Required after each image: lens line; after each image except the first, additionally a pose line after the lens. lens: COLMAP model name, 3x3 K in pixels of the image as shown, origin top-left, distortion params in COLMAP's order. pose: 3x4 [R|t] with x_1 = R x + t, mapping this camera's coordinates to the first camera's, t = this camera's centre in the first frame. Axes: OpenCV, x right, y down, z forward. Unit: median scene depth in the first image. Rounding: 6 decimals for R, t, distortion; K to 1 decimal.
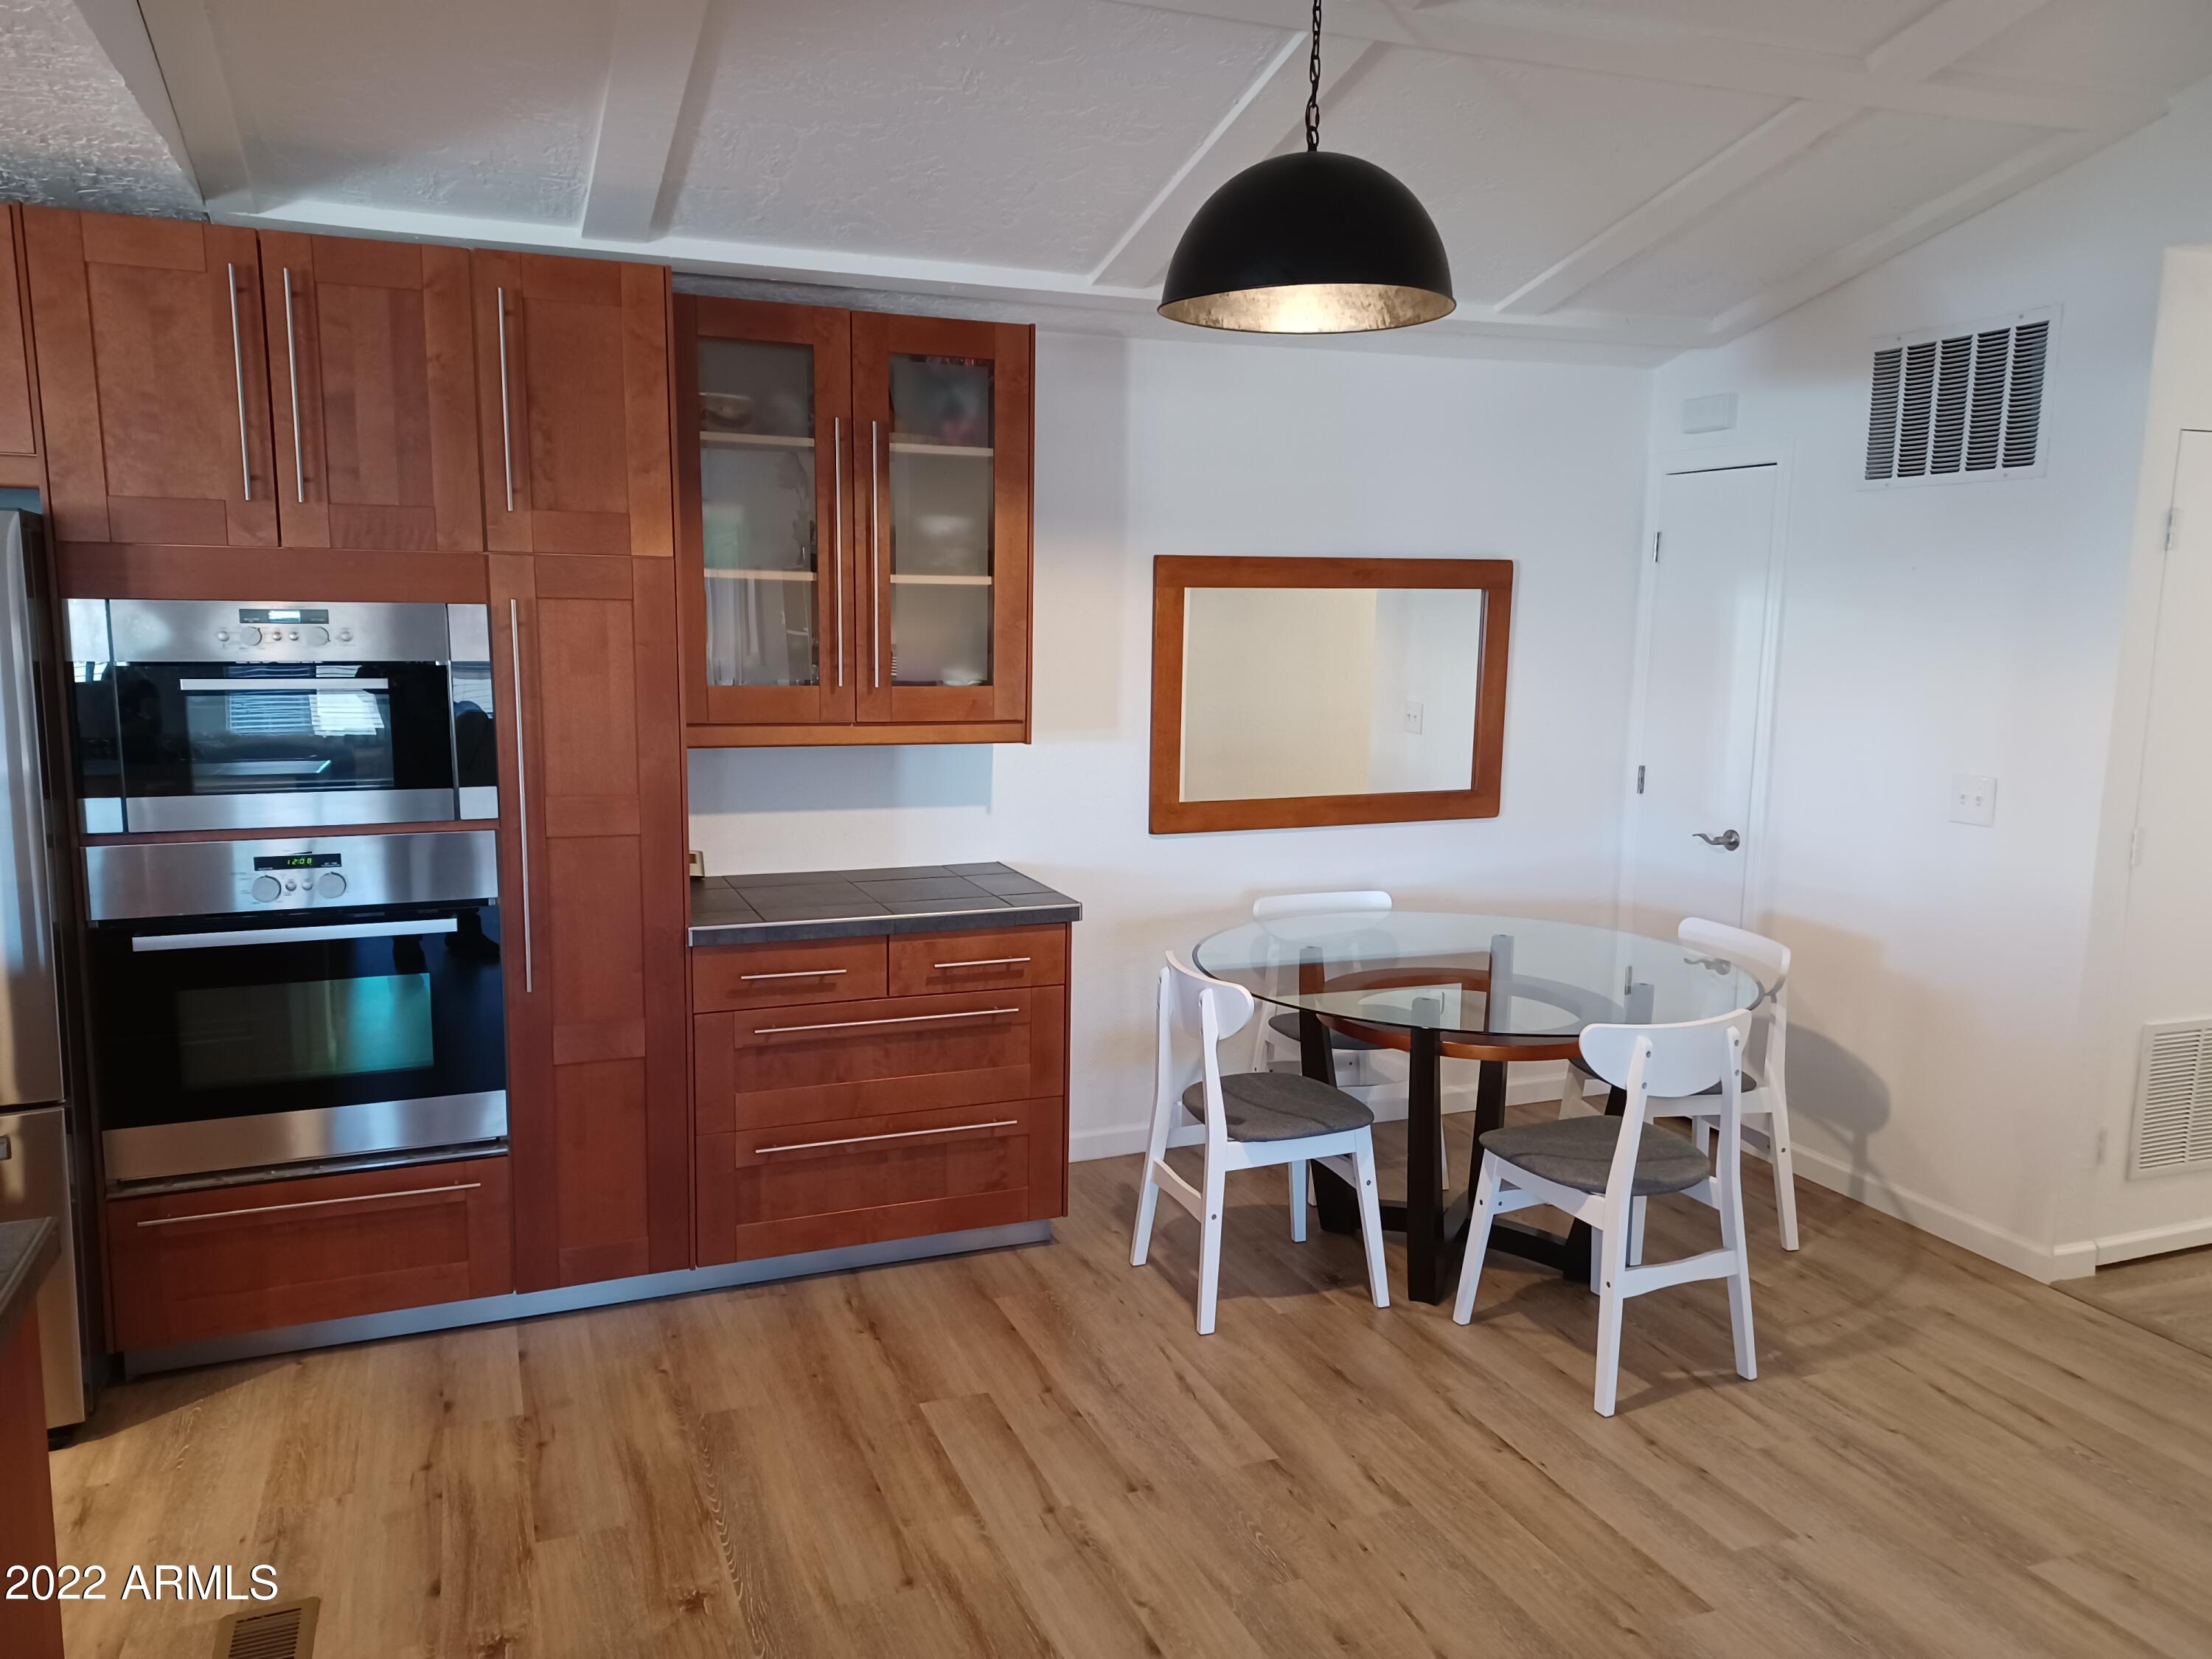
lens RADIAL K [[1555.5, 0, 1065.0], [0, 1555.5, 834.4], [0, 0, 1]] dist [0.072678, -0.060651]
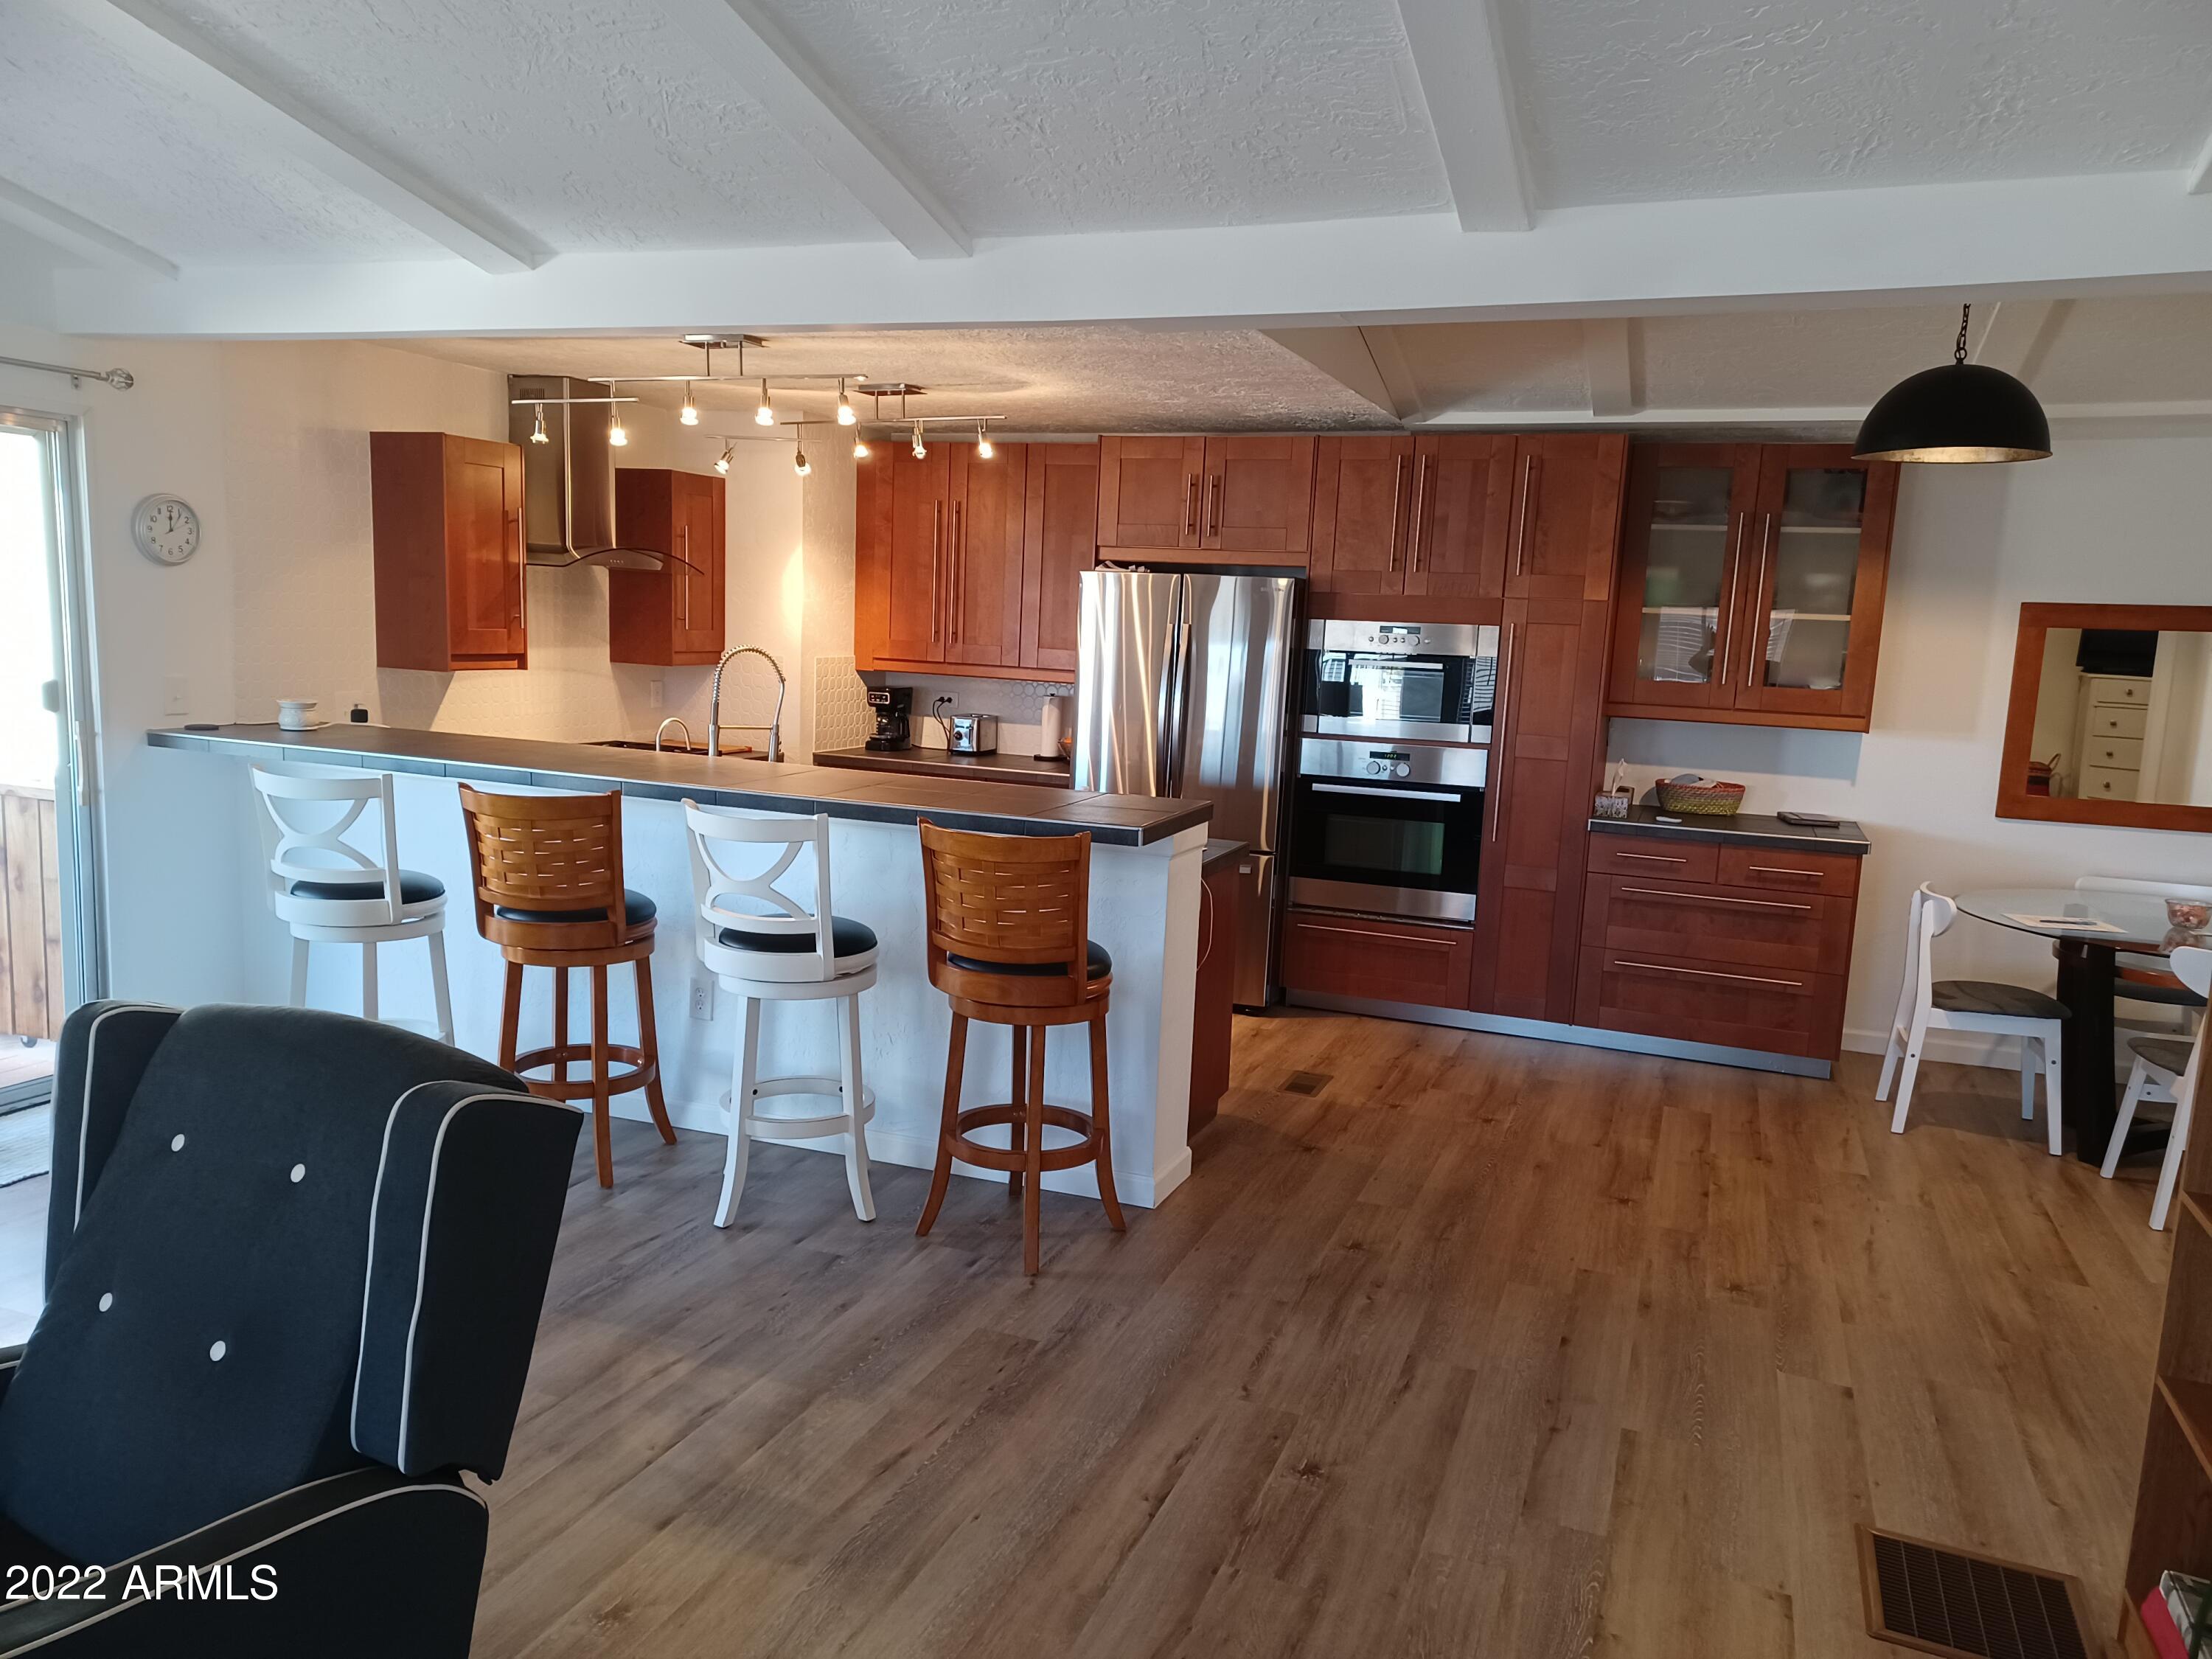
lens RADIAL K [[1555.5, 0, 1065.0], [0, 1555.5, 834.4], [0, 0, 1]] dist [0.072678, -0.060651]
pose [[0.722455, 0.118377, -0.681209, 0.533973], [-0.134006, 0.990526, 0.030008, 0.106761], [0.678307, 0.069606, 0.731474, -0.657141]]
